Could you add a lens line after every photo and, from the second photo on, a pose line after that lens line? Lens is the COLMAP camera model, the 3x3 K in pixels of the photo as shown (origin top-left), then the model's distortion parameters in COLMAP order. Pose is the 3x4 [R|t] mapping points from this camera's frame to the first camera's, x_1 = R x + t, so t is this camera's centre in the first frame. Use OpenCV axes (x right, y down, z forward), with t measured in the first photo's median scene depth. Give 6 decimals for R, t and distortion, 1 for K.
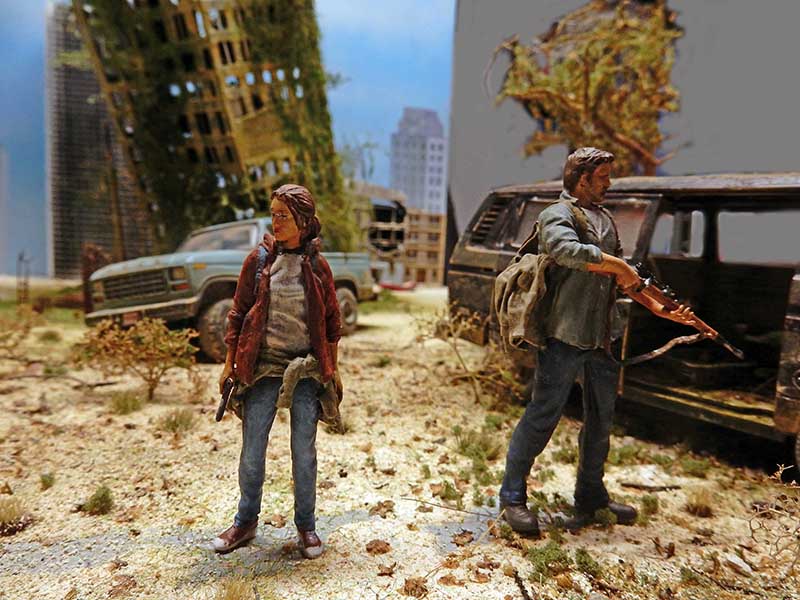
lens RADIAL K [[587.1, 0, 400.0], [0, 587.1, 300.0], [0, 0, 1]] dist [0.004980, -0.002479]
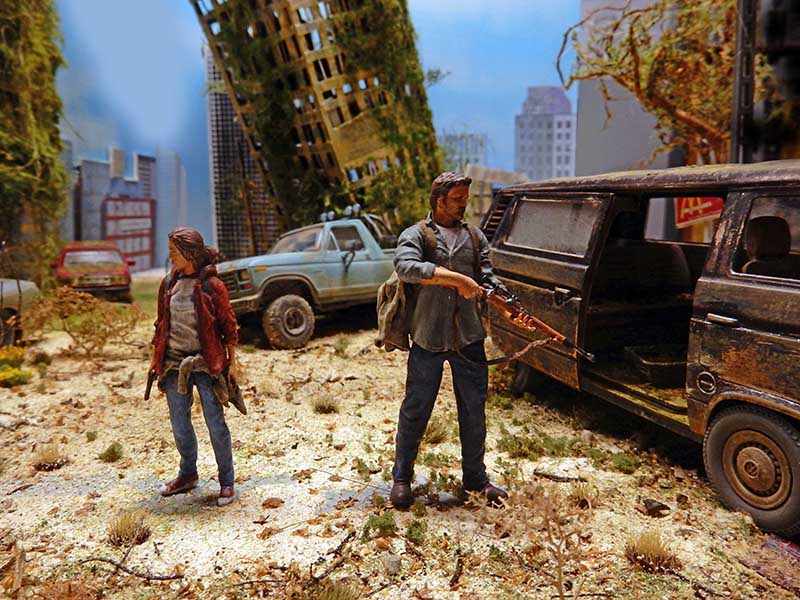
lens RADIAL K [[587.1, 0, 400.0], [0, 587.1, 300.0], [0, 0, 1]] dist [0.004980, -0.002479]
pose [[0.951878, -0.009589, -0.306329, 0.192510], [0.021025, 0.999199, 0.034056, -0.018361], [0.305757, -0.038857, 0.951316, -0.035725]]
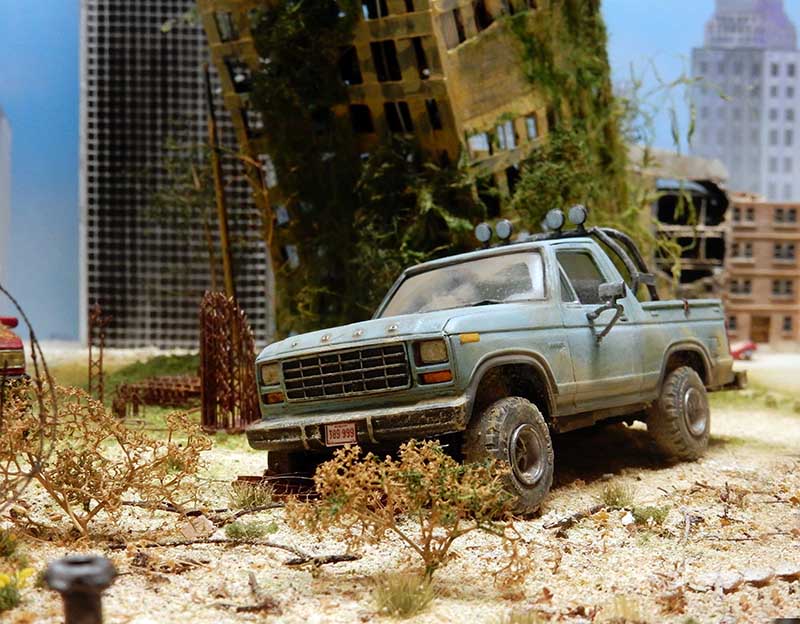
lens RADIAL K [[1167.5, 0, 421.2], [0, 1167.5, 312.7], [0, 0, 1]] dist [-0.010705, -0.009743]
pose [[0.982974, -0.017975, -0.182865, -0.122116], [0.009522, 0.998850, -0.046994, -0.019623], [0.183499, 0.044453, 0.982014, -0.041901]]
